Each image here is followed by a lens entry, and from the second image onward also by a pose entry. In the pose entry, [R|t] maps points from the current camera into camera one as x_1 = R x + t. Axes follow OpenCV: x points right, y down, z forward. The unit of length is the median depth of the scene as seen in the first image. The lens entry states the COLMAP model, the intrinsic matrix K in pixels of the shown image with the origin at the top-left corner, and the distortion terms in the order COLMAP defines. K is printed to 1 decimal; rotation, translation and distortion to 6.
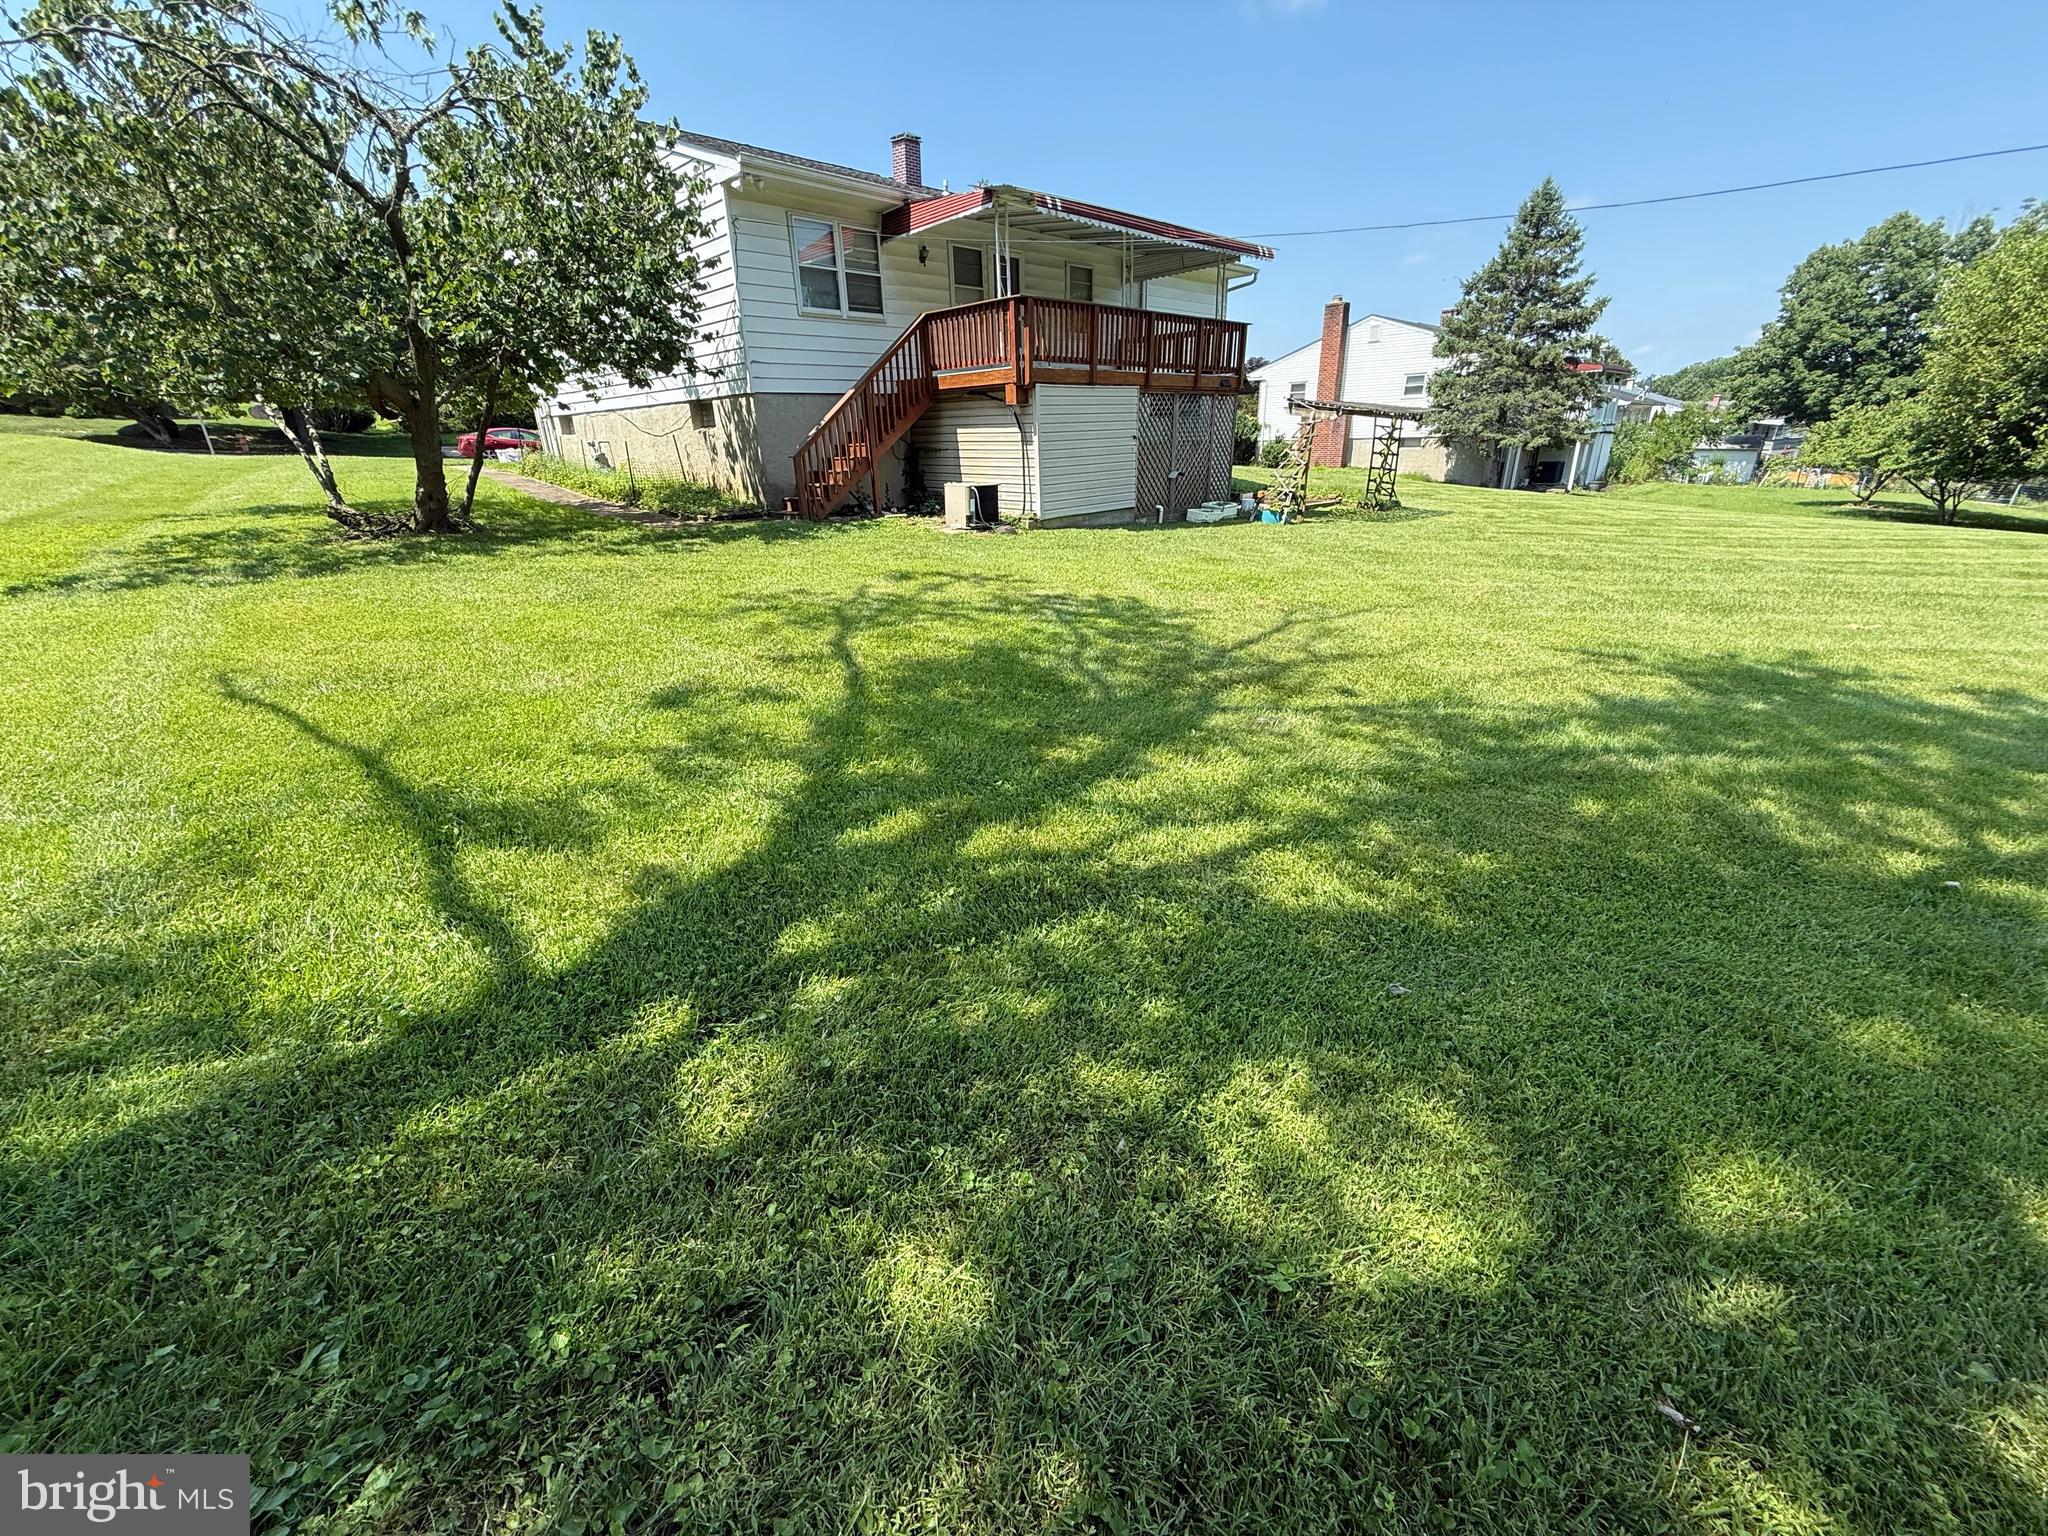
lens RADIAL K [[814.2, 0, 1019.7], [0, 814.2, 772.4], [0, 0, 1]] dist [0.000047, -0.000399]
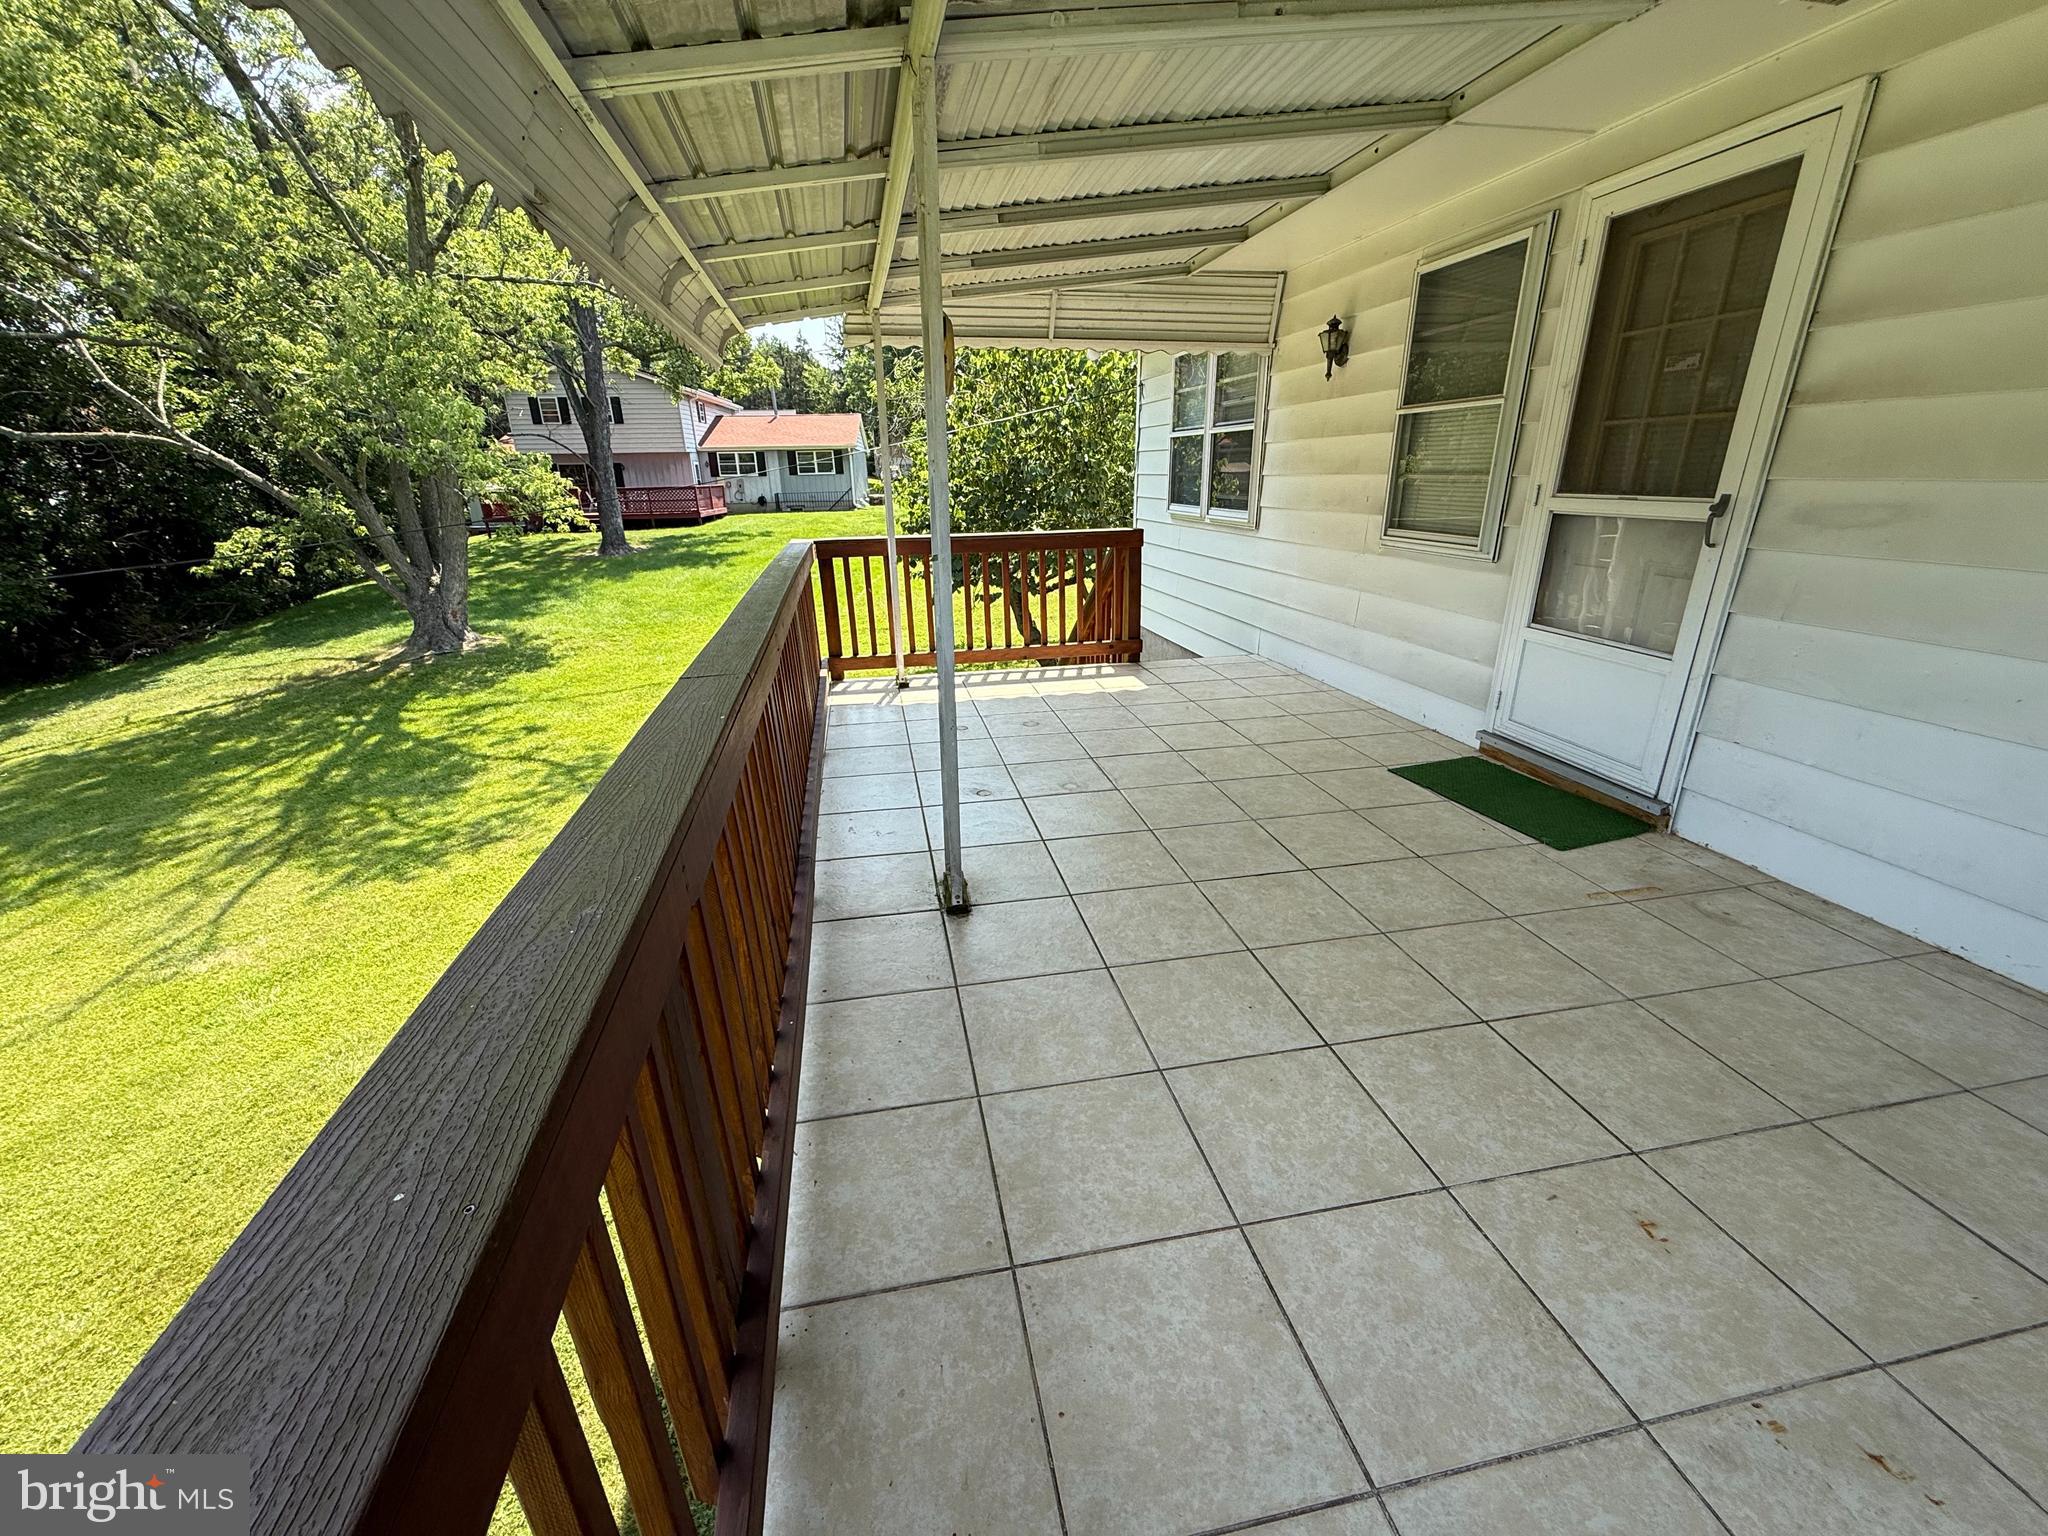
lens RADIAL K [[814.2, 0, 1019.7], [0, 814.2, 772.4], [0, 0, 1]] dist [0.000047, -0.000399]
pose [[-0.550165, 0.332213, -0.766129, 0.790895], [-0.286572, 0.786629, 0.546892, -1.917410], [0.784344, 0.520432, -0.337573, 3.284686]]
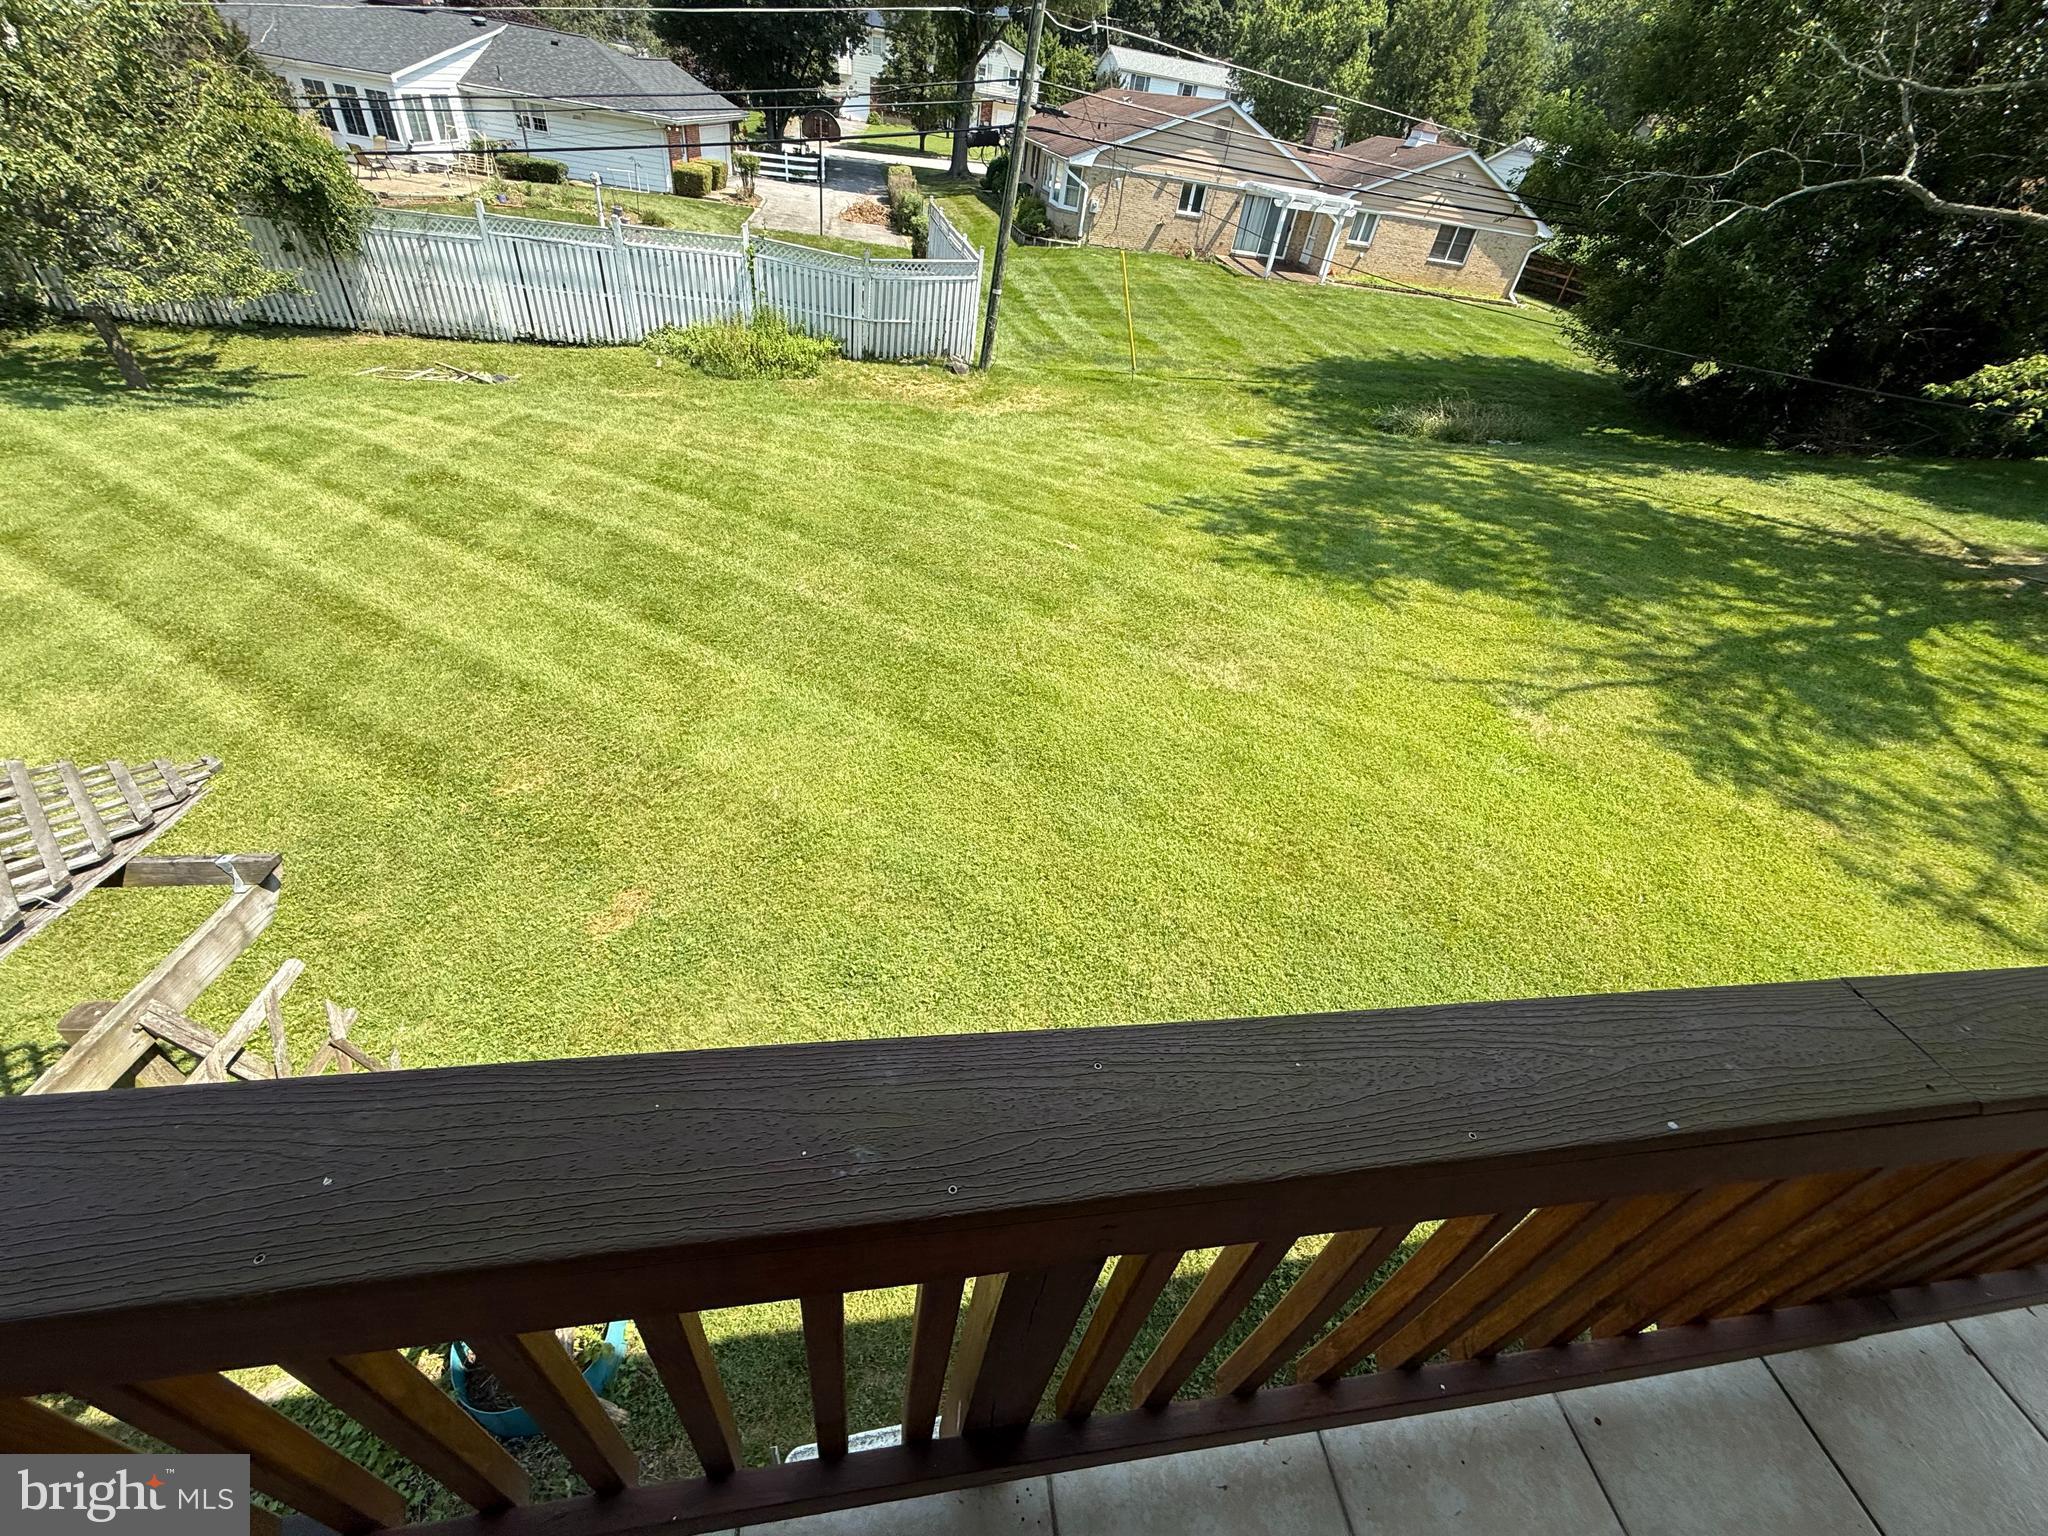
lens RADIAL K [[814.2, 0, 1019.7], [0, 814.2, 772.4], [0, 0, 1]] dist [0.000047, -0.000399]
pose [[-0.803447, -0.430892, 0.410859, 0.676085], [0.130947, 0.545295, 0.827953, -1.907541], [-0.580798, 0.719017, -0.381692, 3.164897]]
